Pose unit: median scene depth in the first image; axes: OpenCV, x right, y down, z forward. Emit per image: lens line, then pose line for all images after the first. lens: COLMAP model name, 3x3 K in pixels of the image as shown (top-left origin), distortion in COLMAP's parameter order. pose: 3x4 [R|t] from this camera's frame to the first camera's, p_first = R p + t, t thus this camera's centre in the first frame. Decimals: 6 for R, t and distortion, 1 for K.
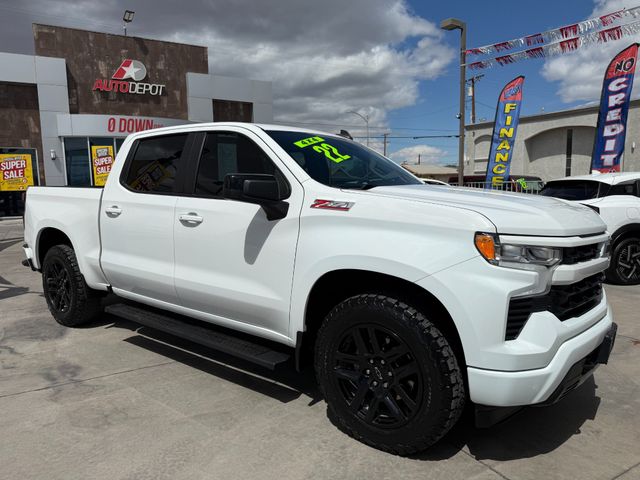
lens RADIAL K [[453.7, 0, 311.5], [0, 453.7, 235.9], [0, 0, 1]] dist [0.059765, -0.075194]
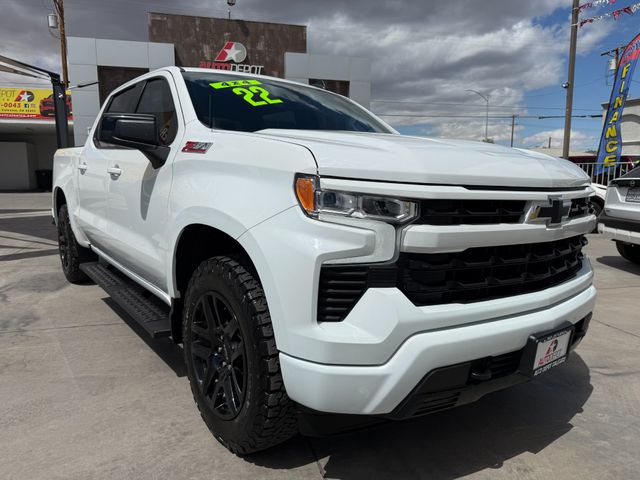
lens RADIAL K [[453.7, 0, 311.5], [0, 453.7, 235.9], [0, 0, 1]] dist [0.059765, -0.075194]
pose [[0.968093, 0.054268, -0.244646, 0.380060], [-0.046408, 0.998208, 0.037784, 0.042739], [0.246258, -0.025225, 0.968876, 0.195587]]
